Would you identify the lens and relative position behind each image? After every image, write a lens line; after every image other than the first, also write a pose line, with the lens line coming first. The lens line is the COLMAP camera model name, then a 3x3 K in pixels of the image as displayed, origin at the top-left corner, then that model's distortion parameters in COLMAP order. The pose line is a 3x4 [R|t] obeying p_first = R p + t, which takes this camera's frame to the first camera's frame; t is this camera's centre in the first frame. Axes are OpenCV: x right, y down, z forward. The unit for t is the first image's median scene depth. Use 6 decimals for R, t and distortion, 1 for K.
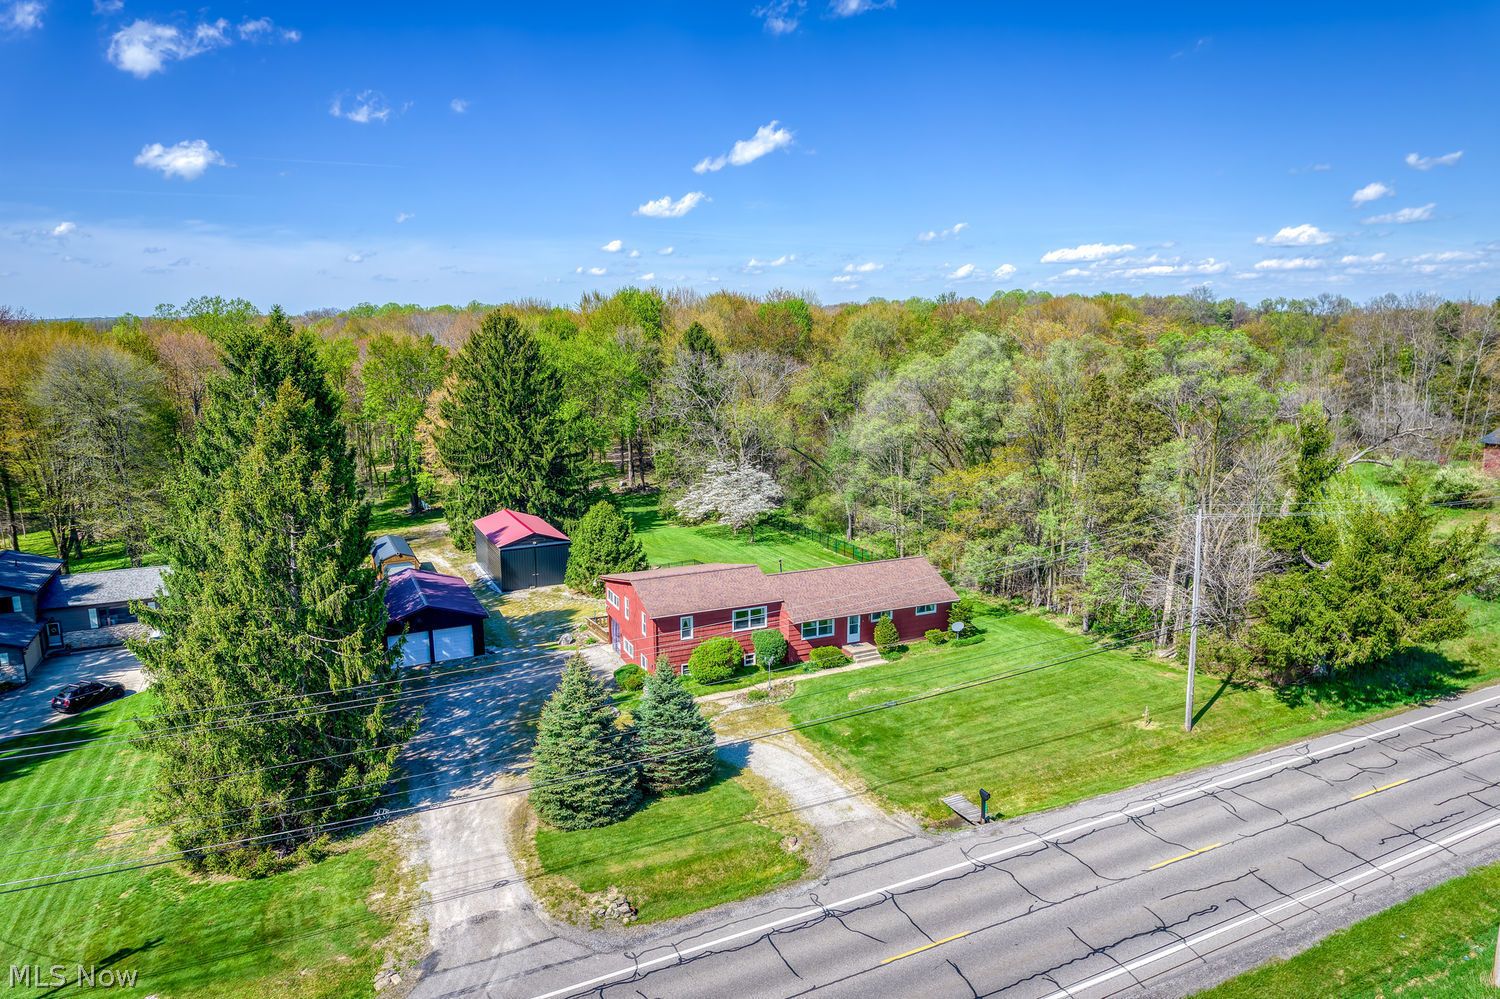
lens RADIAL K [[957.8, 0, 747.0], [0, 957.8, 492.1], [0, 0, 1]] dist [0.003026, 0.000911]
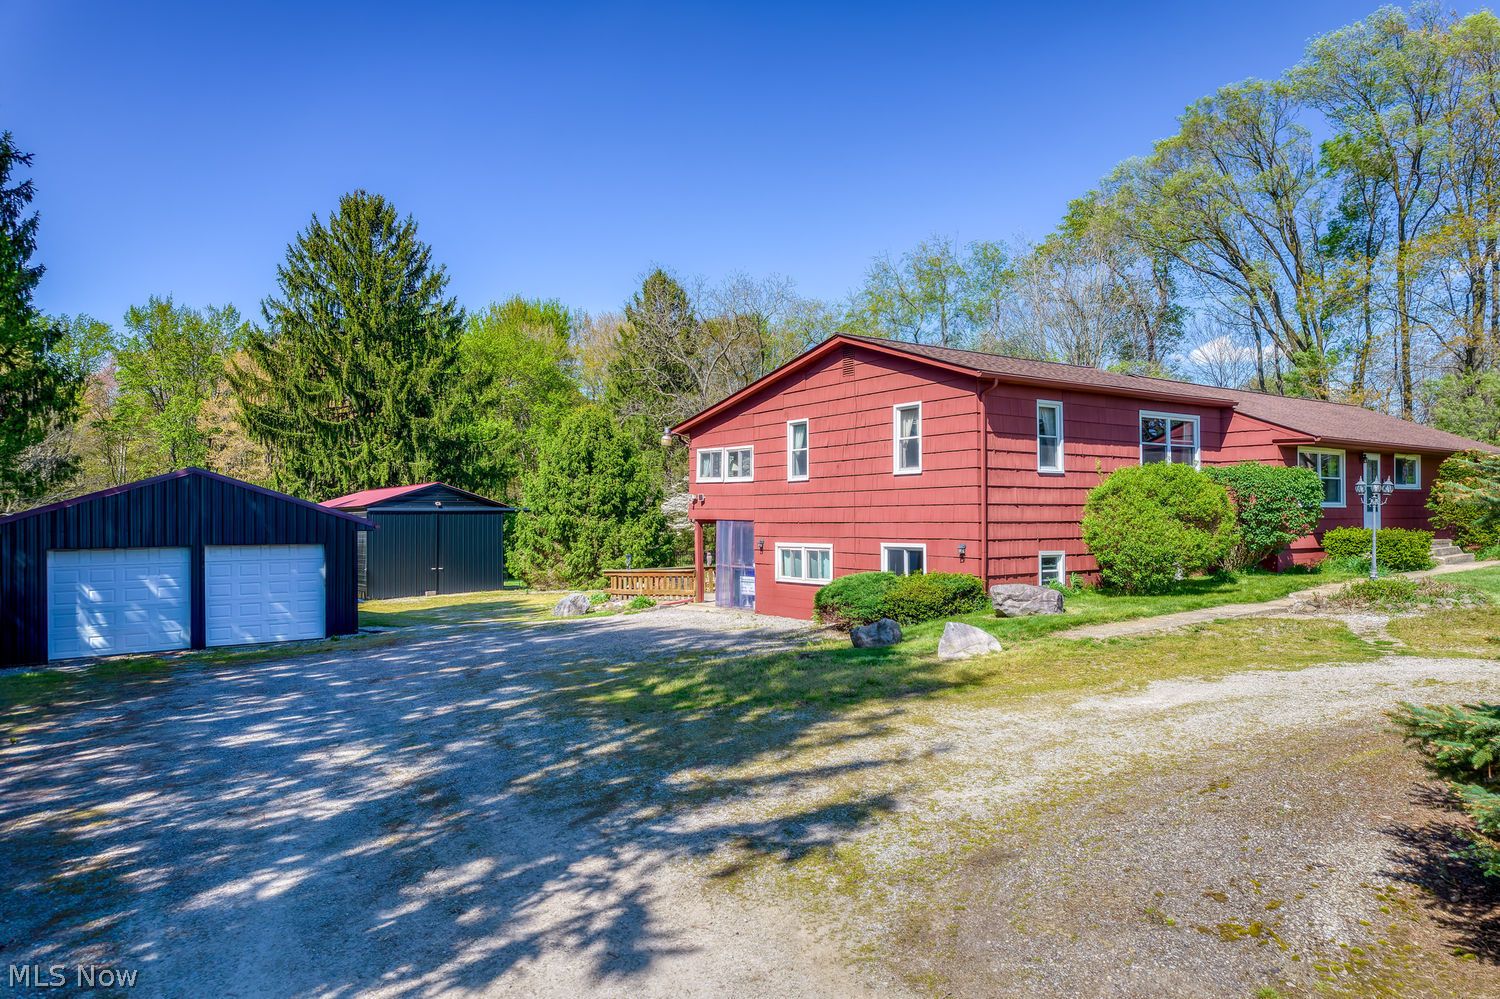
lens RADIAL K [[957.8, 0, 763.1], [0, 957.8, 497.4], [0, 0, 1]] dist [0.003026, 0.000911]
pose [[0.981036, 0.005090, 0.193761, -0.201624], [0.031977, 0.981707, -0.187691, 0.200154], [-0.191172, 0.190328, 0.962927, 0.638318]]
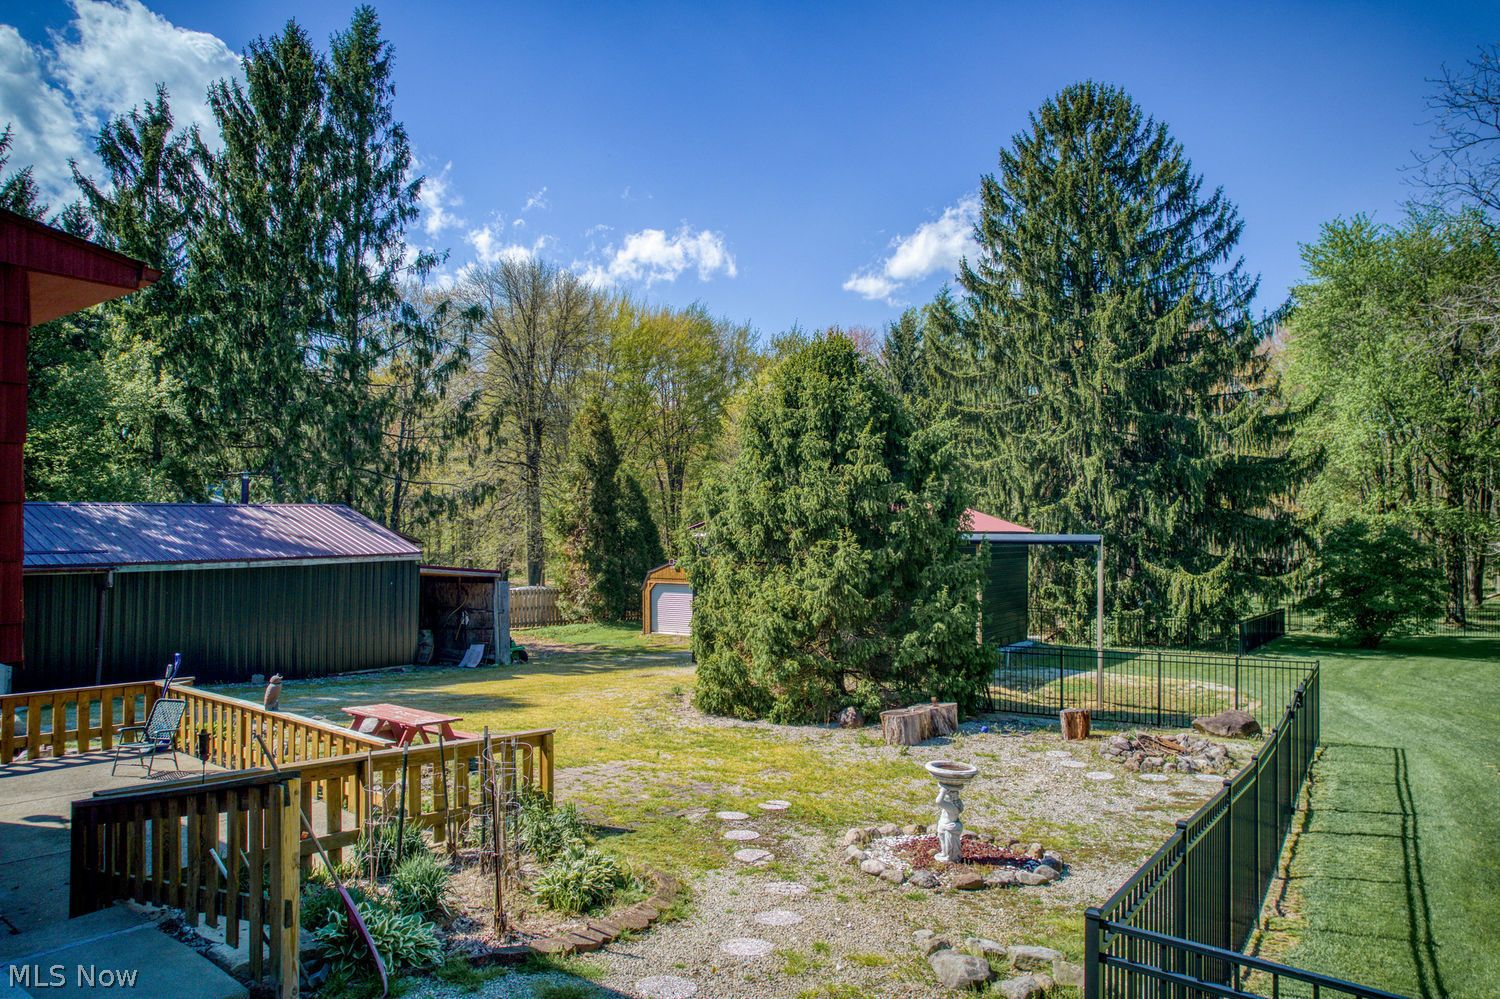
lens RADIAL K [[957.8, 0, 758.1], [0, 957.8, 484.6], [0, 0, 1]] dist [0.003026, 0.000911]
pose [[0.489380, -0.027625, -0.871633, 0.075060], [-0.162688, 0.979060, -0.122372, 0.106030], [0.856761, 0.201691, 0.474638, 1.118484]]
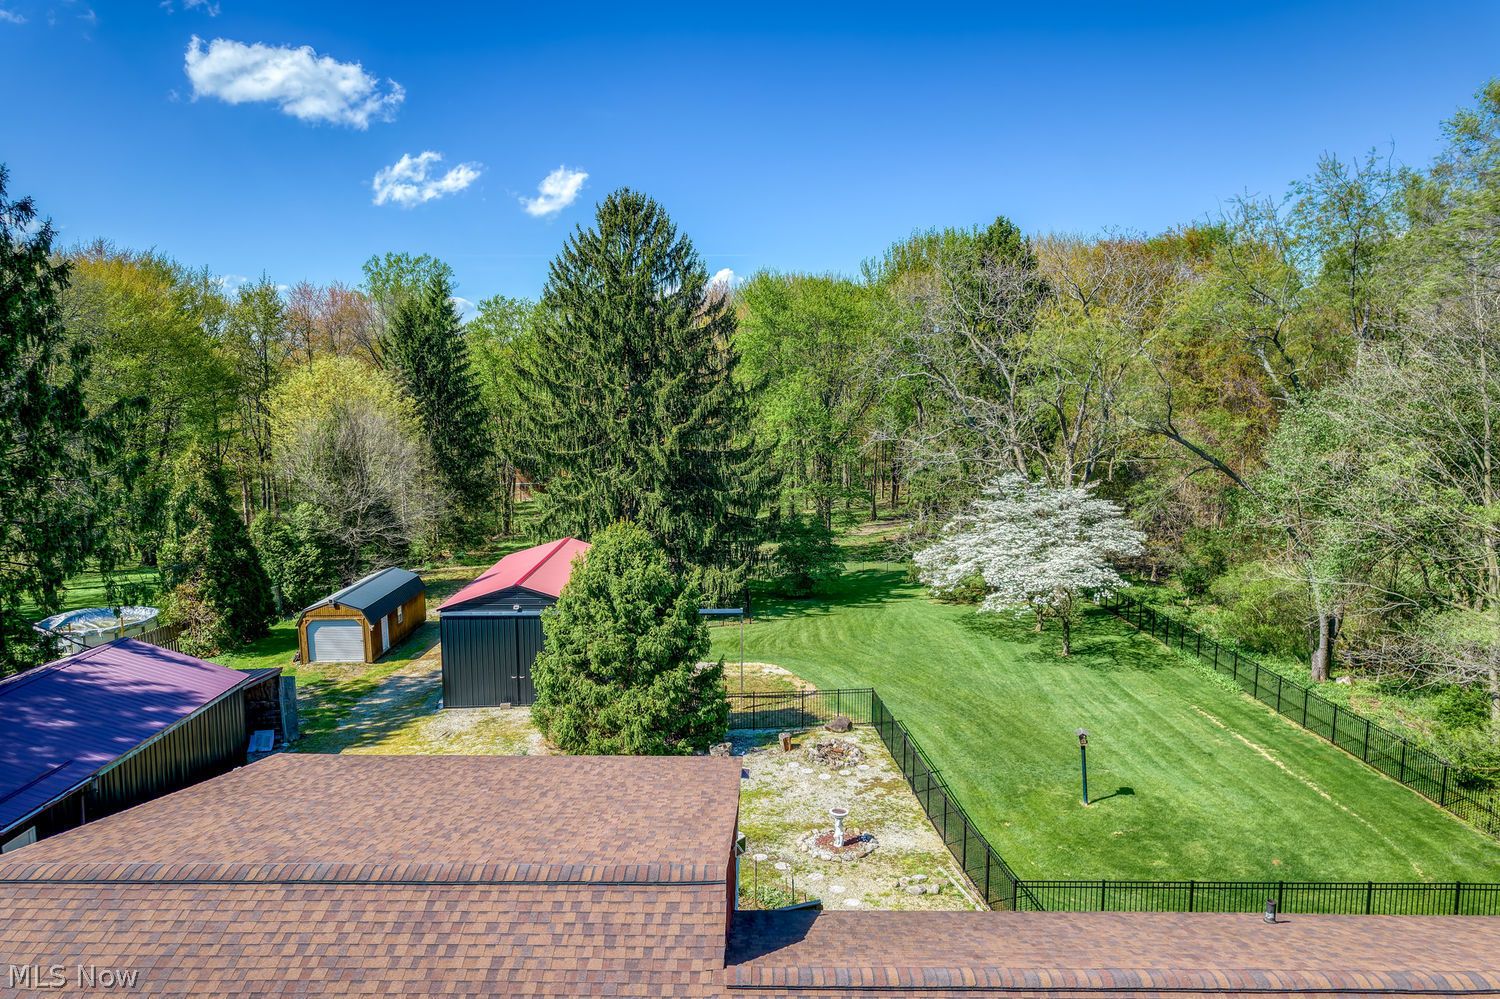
lens RADIAL K [[957.8, 0, 742.9], [0, 957.8, 503.2], [0, 0, 1]] dist [0.003026, 0.000911]
pose [[0.910515, 0.055073, -0.409793, 0.076067], [-0.076435, 0.996427, -0.035919, 0.015776], [0.406350, 0.064027, 0.911471, 0.837779]]
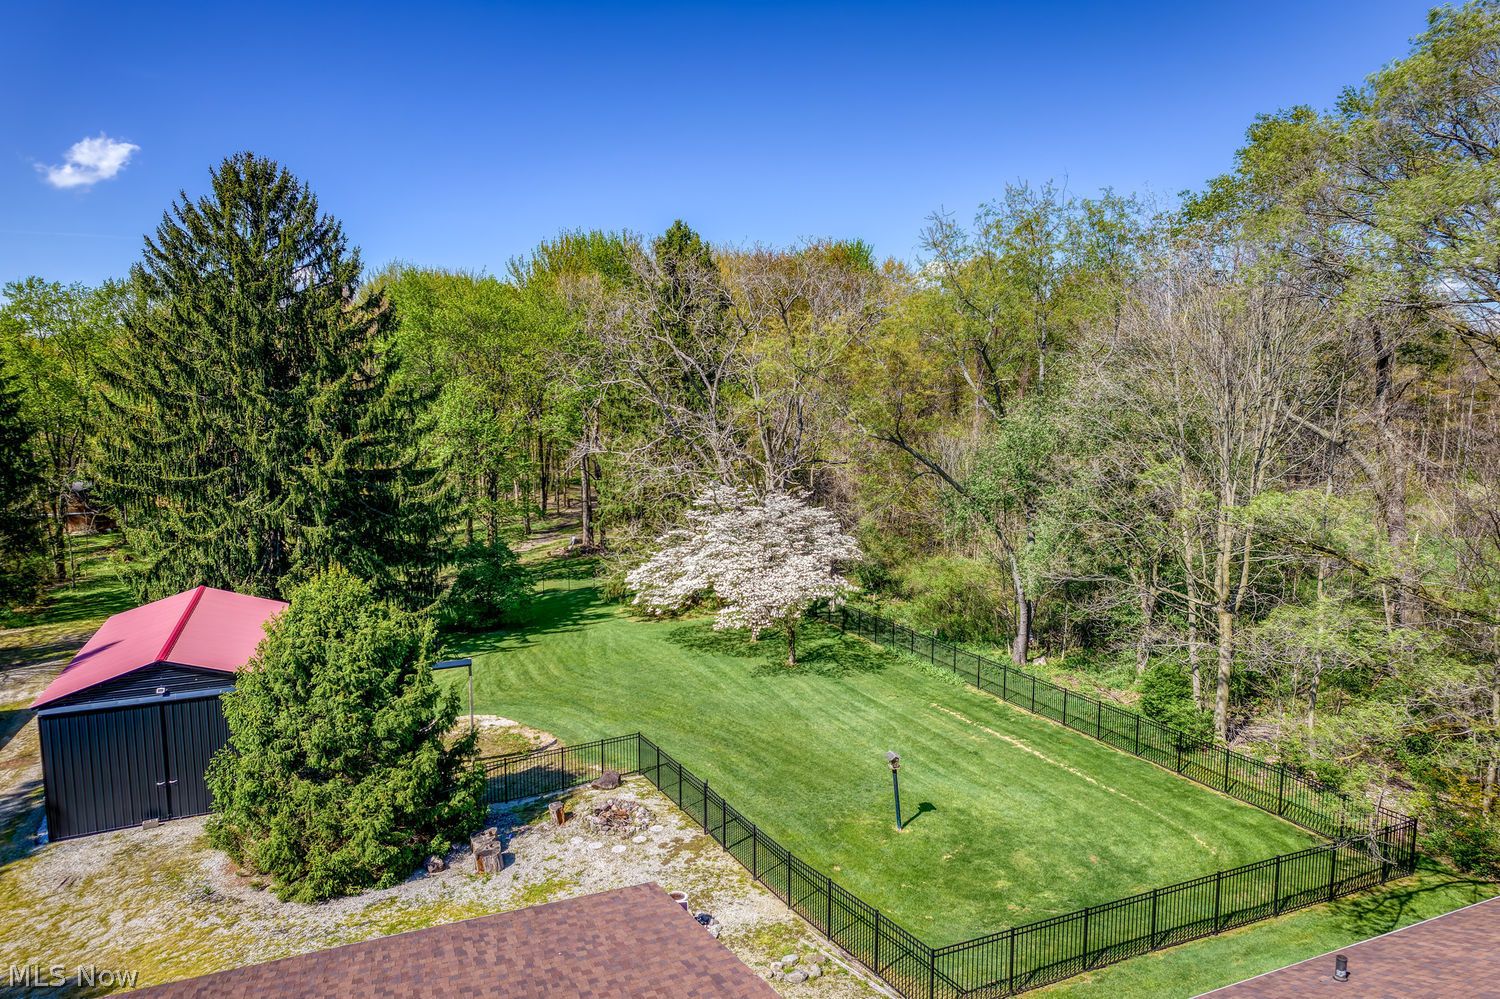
lens RADIAL K [[957.8, 0, 755.0], [0, 957.8, 503.3], [0, 0, 1]] dist [0.003026, 0.000911]
pose [[0.999931, 0.005309, -0.010479, -0.011469], [-0.005913, 0.998273, -0.058448, 0.006877], [0.010151, 0.058506, 0.998235, 0.878190]]
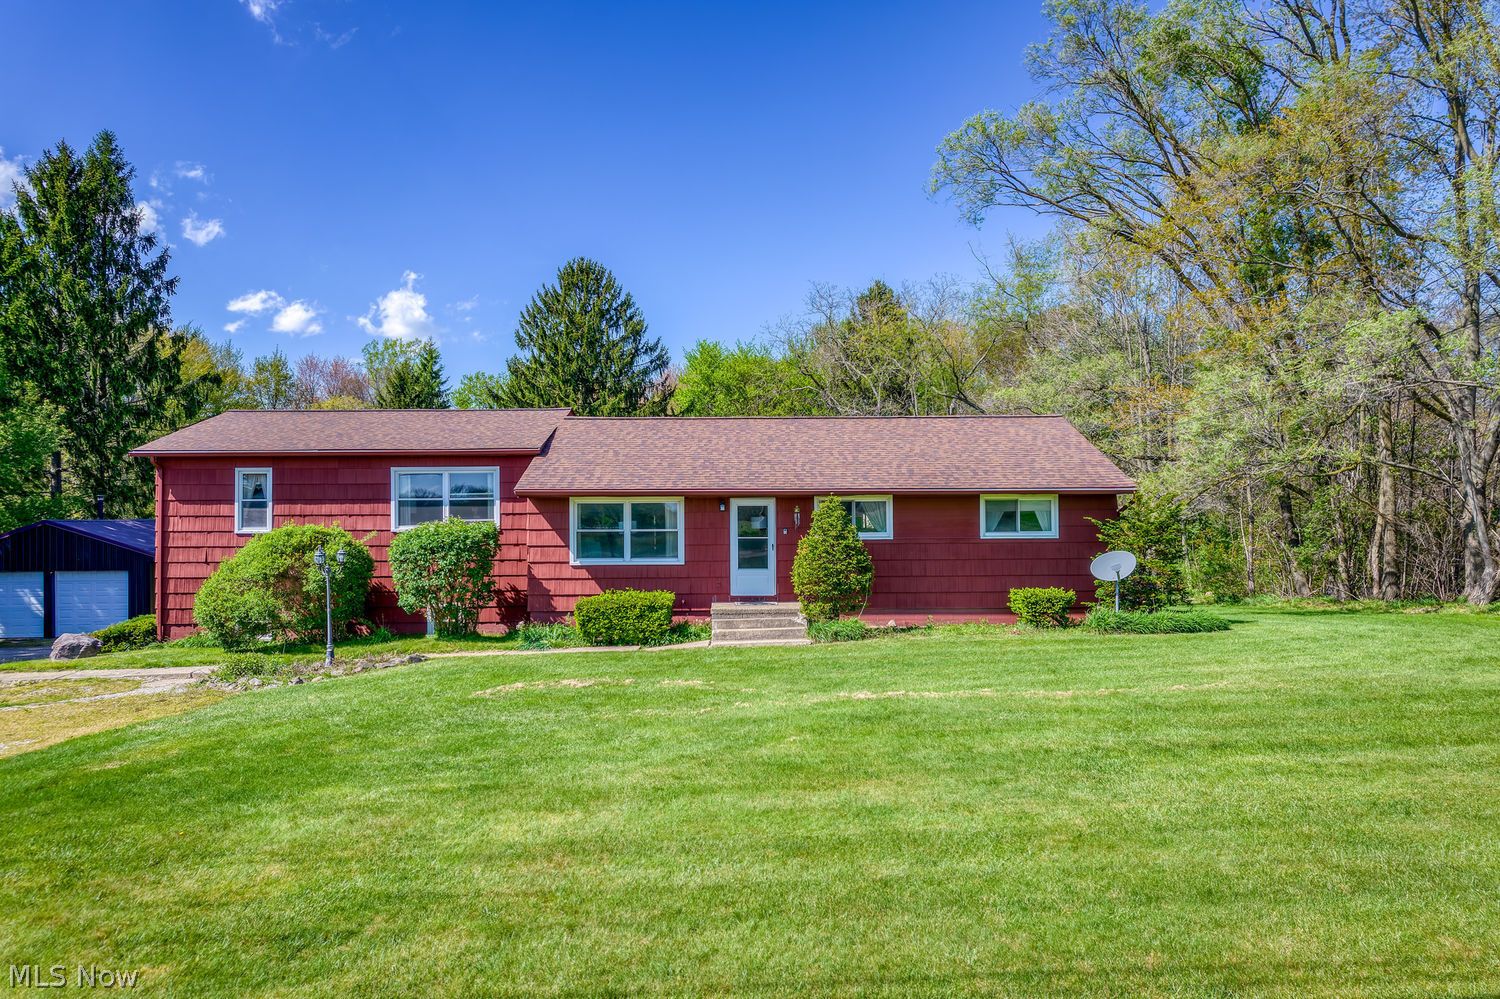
lens RADIAL K [[957.8, 0, 751.7], [0, 957.8, 489.5], [0, 0, 1]] dist [0.003026, 0.000911]
pose [[0.923378, -0.011046, -0.383733, 0.225652], [-0.064173, 0.981080, -0.182660, 0.173573], [0.378490, 0.193290, 0.905198, 0.673008]]
